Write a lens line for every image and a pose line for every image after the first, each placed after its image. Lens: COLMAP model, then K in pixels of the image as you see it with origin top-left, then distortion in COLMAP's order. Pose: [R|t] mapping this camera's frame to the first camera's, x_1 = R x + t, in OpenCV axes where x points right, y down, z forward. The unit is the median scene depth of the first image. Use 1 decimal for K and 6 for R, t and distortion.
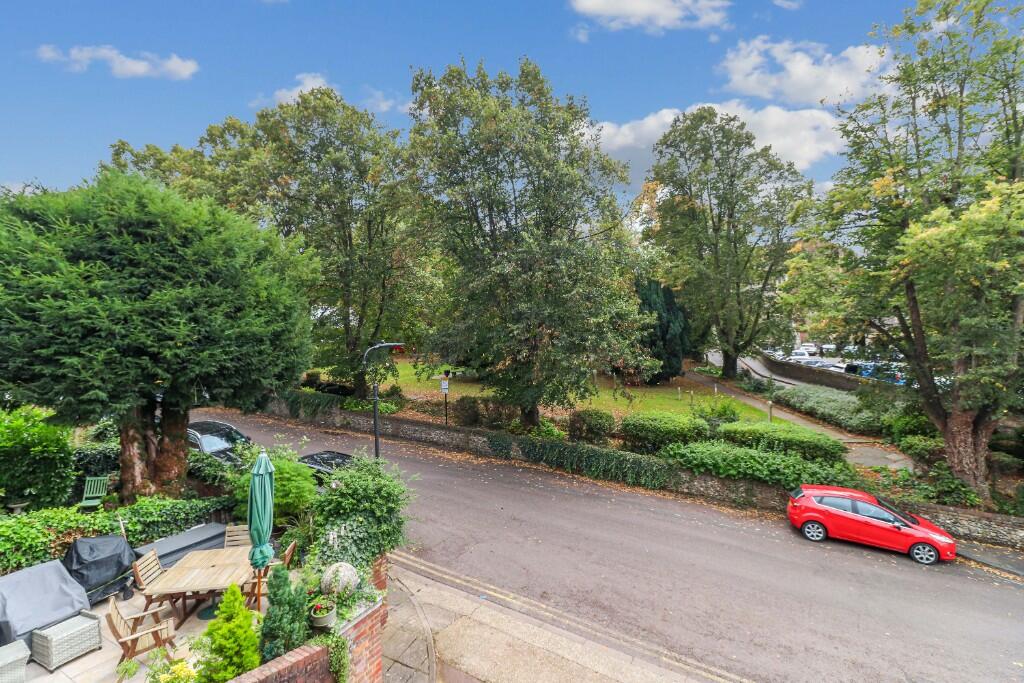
lens RADIAL K [[482.9, 0, 502.9], [0, 482.9, 347.1], [0, 0, 1]] dist [0.002140, -0.007630]
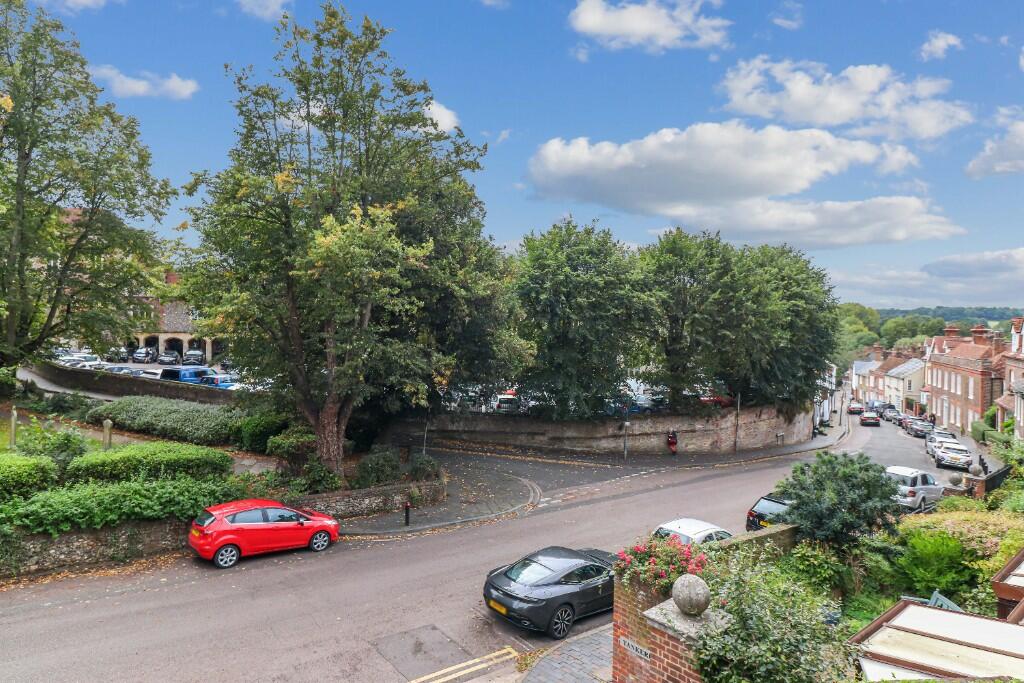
lens RADIAL K [[622.3, 0, 515.1], [0, 622.3, 352.7], [0, 0, 1]] dist [-0.021451, 0.001926]
pose [[0.301154, -0.008769, 0.953535, -0.259059], [0.009885, 0.999933, 0.006074, 0.011533], [-0.953524, 0.007596, 0.301221, 0.163005]]
